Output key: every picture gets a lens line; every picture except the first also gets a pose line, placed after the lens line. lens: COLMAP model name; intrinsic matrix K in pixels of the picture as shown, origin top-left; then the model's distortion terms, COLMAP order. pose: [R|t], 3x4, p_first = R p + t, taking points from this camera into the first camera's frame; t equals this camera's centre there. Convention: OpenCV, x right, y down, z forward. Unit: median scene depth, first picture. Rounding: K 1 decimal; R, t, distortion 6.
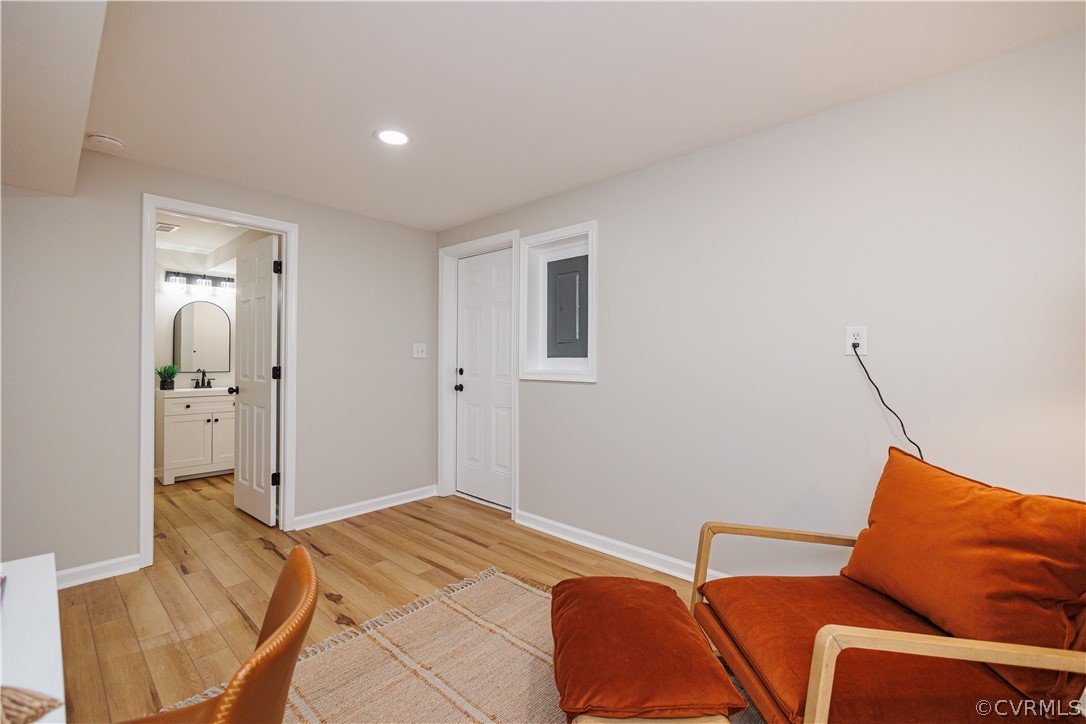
lens RADIAL K [[462.3, 0, 543.1], [0, 462.3, 359.9], [0, 0, 1]] dist [-0.004438, 0.000260]
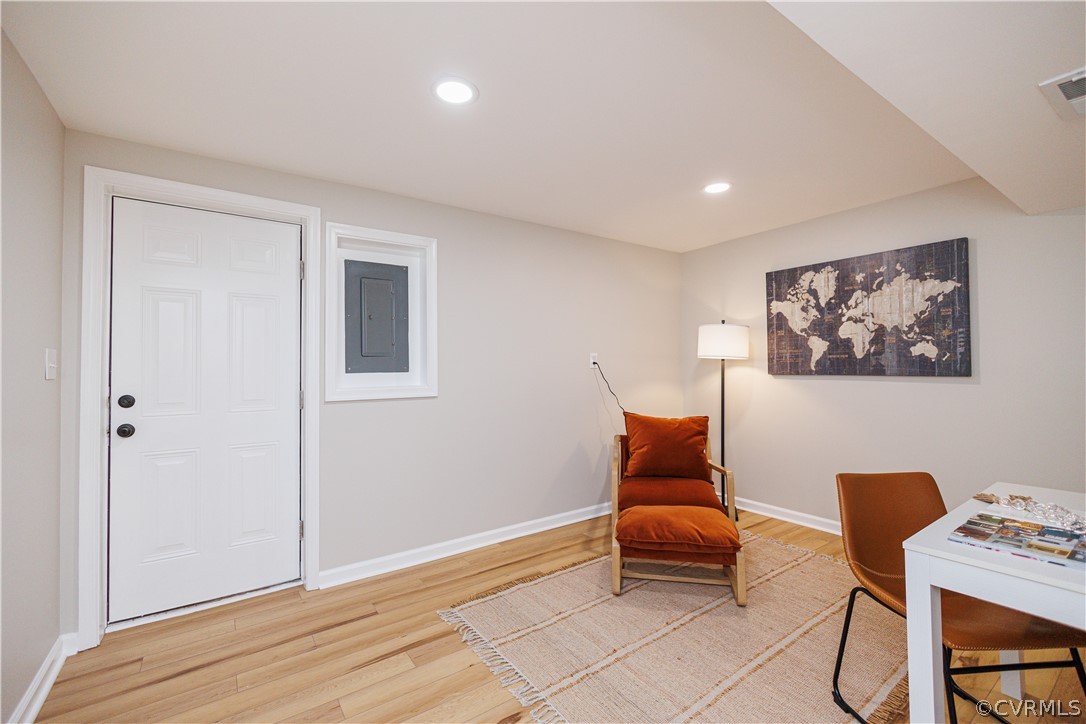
lens RADIAL K [[462.3, 0, 543.1], [0, 462.3, 359.9], [0, 0, 1]] dist [-0.004438, 0.000260]
pose [[0.219496, -0.003657, 0.975607, -0.776430], [0.001066, 0.999993, 0.003508, -0.033057], [-0.975613, 0.000270, 0.219498, 0.505987]]
